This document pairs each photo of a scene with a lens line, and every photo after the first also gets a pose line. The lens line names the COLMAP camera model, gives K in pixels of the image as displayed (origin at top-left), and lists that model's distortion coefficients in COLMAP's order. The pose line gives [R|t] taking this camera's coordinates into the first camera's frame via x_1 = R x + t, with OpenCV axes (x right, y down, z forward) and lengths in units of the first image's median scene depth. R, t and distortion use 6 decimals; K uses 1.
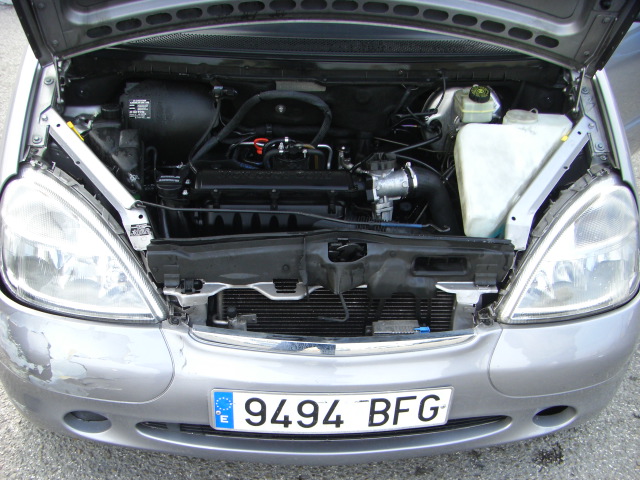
lens RADIAL K [[713.0, 0, 295.7], [0, 713.0, 310.0], [0, 0, 1]] dist [-0.160044, 0.046701]
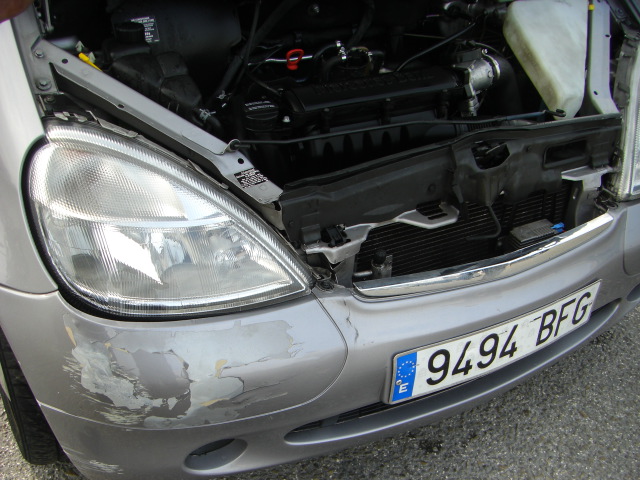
lens RADIAL K [[713.0, 0, 295.7], [0, 713.0, 310.0], [0, 0, 1]] dist [-0.160044, 0.046701]
pose [[0.894677, -0.267629, 0.357671, -0.477089], [0.244791, 0.963474, 0.108604, -0.049783], [-0.373672, -0.009610, 0.927511, 0.299170]]
